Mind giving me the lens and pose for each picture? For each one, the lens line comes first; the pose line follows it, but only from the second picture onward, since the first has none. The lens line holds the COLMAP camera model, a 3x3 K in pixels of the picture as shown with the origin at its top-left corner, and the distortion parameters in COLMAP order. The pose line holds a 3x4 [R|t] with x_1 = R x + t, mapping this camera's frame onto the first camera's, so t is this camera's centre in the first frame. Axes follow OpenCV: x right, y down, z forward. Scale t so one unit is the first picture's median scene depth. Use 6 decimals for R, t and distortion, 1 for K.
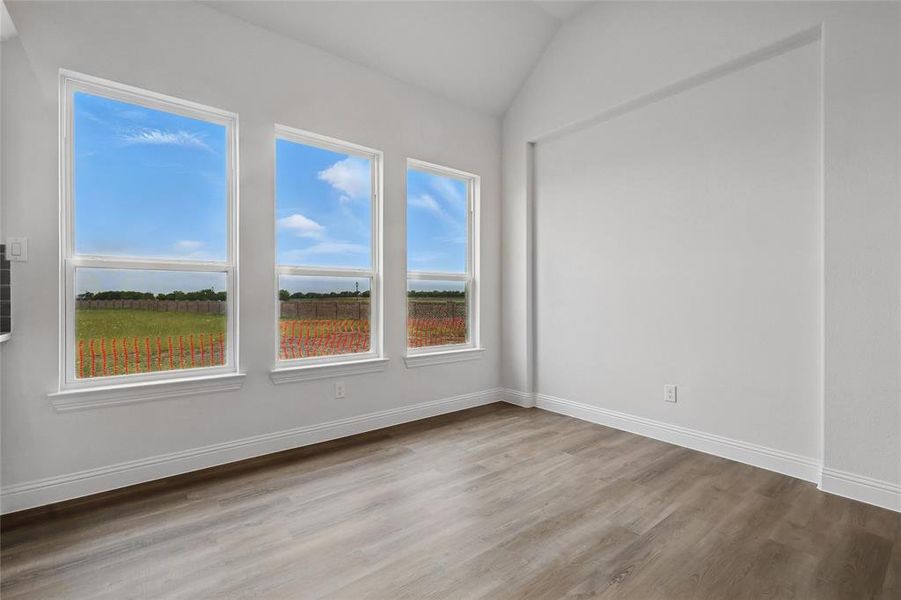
lens RADIAL K [[397.7, 0, 458.6], [0, 397.7, 301.1], [0, 0, 1]] dist [0.004345, -0.000024]
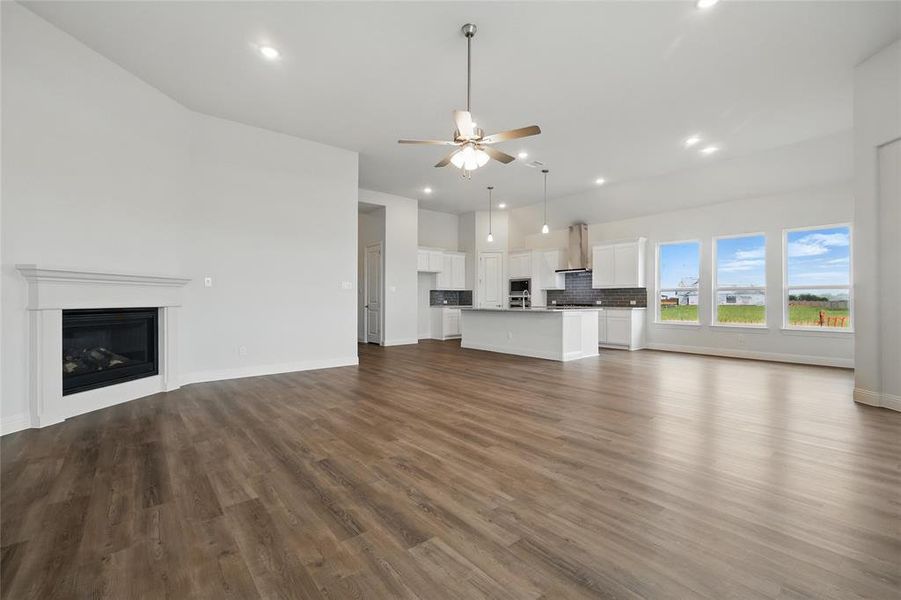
lens RADIAL K [[397.7, 0, 451.3], [0, 397.7, 297.7], [0, 0, 1]] dist [0.004345, -0.000024]
pose [[-0.003515, -0.010855, -0.999935, 3.334068], [-0.008179, 0.999908, -0.010826, 0.037421], [0.999960, 0.008140, -0.003603, -1.166643]]
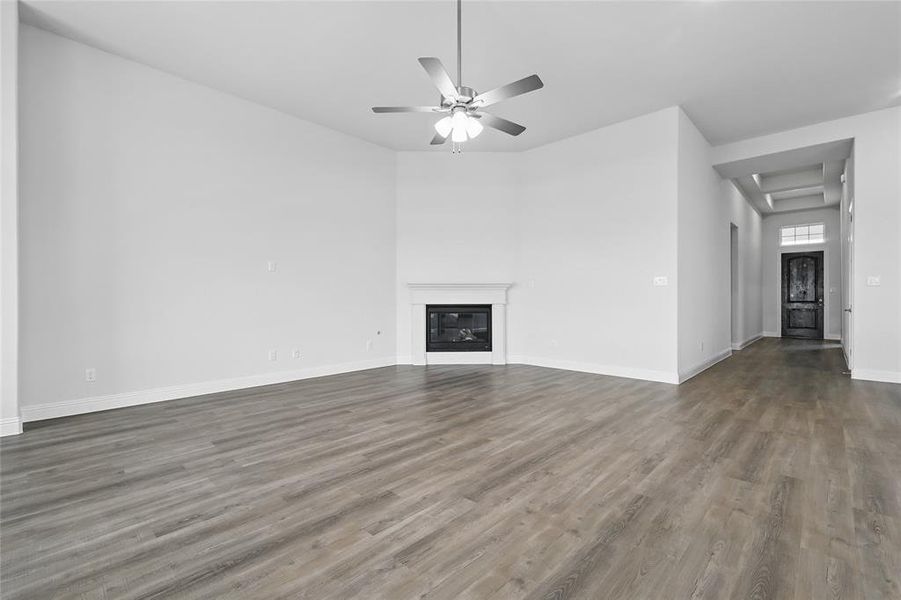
lens RADIAL K [[397.7, 0, 448.7], [0, 397.7, 281.8], [0, 0, 1]] dist [0.004345, -0.000024]
pose [[-0.992474, -0.008055, -0.122193, 1.720398], [-0.003482, 0.999287, -0.037584, 0.019610], [0.122408, -0.036876, -0.991795, 0.414314]]
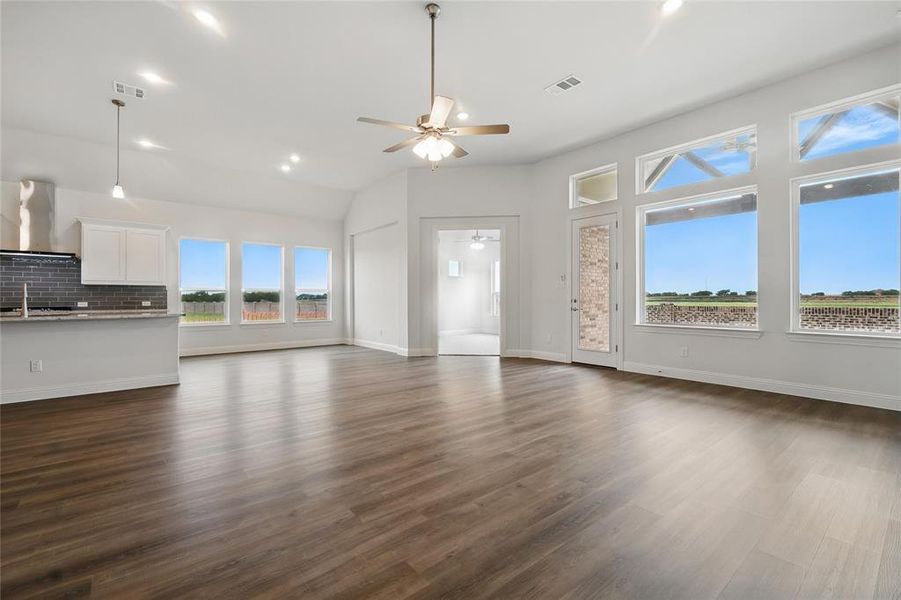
lens RADIAL K [[397.7, 0, 452.6], [0, 397.7, 297.4], [0, 0, 1]] dist [0.004345, -0.000024]
pose [[0.999943, -0.009509, 0.004891, 1.569663], [0.009570, 0.999874, -0.012638, 0.043375], [-0.004770, 0.012684, 0.999908, -2.805474]]
